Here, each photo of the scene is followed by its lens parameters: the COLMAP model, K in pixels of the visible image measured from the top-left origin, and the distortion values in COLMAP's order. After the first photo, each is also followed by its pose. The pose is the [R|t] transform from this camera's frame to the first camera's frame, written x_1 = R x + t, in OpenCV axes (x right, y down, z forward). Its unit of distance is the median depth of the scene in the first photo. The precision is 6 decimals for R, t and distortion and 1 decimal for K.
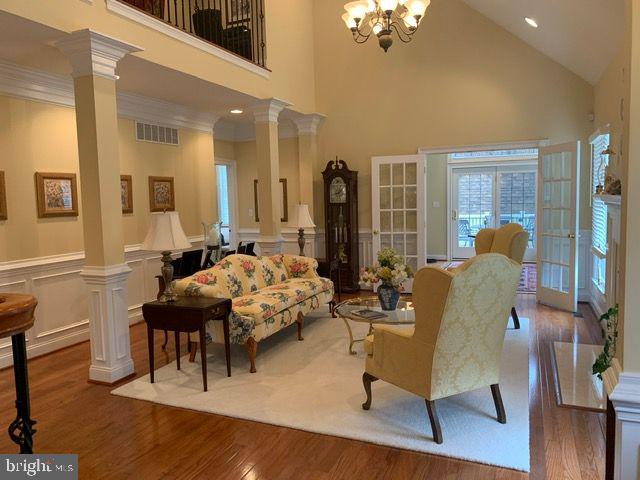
lens RADIAL K [[483.3, 0, 314.5], [0, 483.3, 238.2], [0, 0, 1]] dist [0.050931, -0.099245]
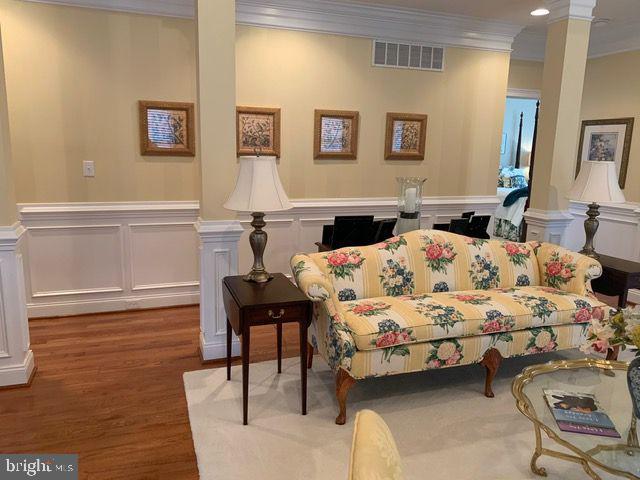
lens RADIAL K [[483.3, 0, 314.5], [0, 483.3, 238.2], [0, 0, 1]] dist [0.050931, -0.099245]
pose [[0.678167, 0.172923, -0.714273, 0.213260], [-0.099353, 0.984573, 0.144031, -0.037177], [0.728161, -0.026712, 0.684886, 0.460790]]
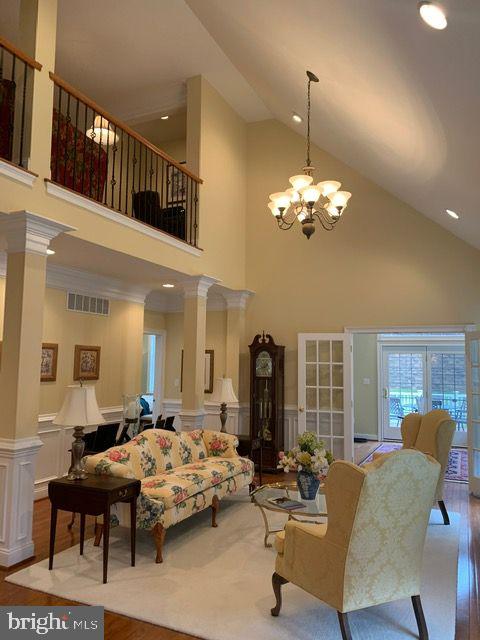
lens RADIAL K [[483.3, 0, 237.3], [0, 483.3, 318.9], [0, 0, 1]] dist [0.050931, -0.099245]
pose [[0.998839, 0.037913, -0.029711, 0.028348], [-0.042532, 0.983723, -0.174587, -0.023239], [0.022608, 0.175648, 0.984193, 0.003281]]
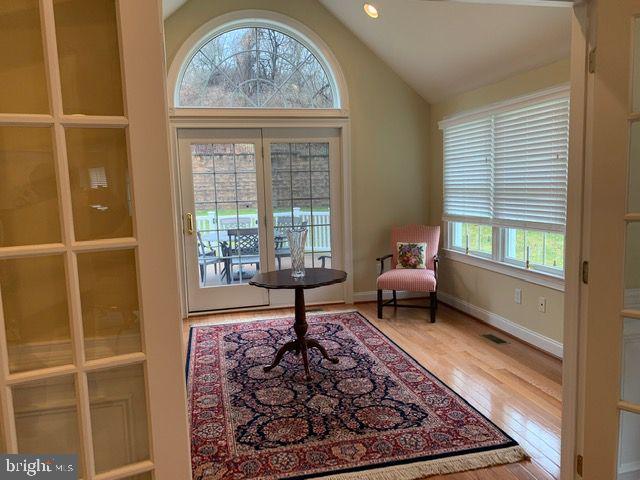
lens RADIAL K [[483.3, 0, 314.5], [0, 483.3, 238.2], [0, 0, 1]] dist [0.050931, -0.099245]
pose [[0.805273, -0.069047, 0.588870, 0.217513], [0.060699, 0.997578, 0.033965, -0.090499], [-0.589789, 0.008393, 0.807514, 1.135511]]
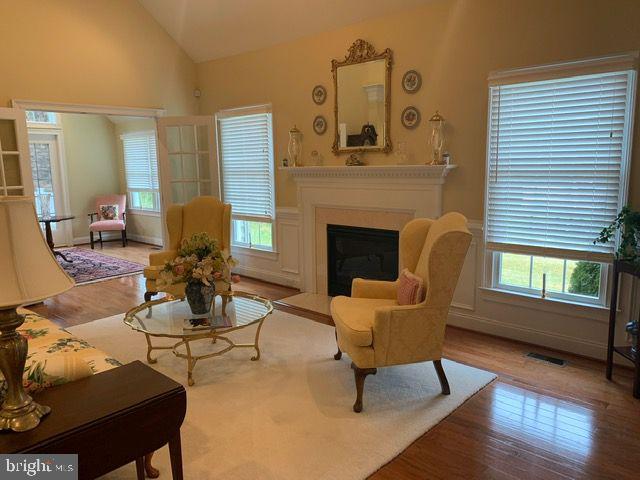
lens RADIAL K [[486.8, 0, 318.9], [0, 486.8, 241.9], [0, 0, 1]] dist [0.056782, -0.101251]
pose [[0.329628, -0.133134, 0.934677, -0.464112], [0.084488, 0.990195, 0.111245, -0.033190], [-0.940323, 0.042299, 0.337644, 0.512003]]
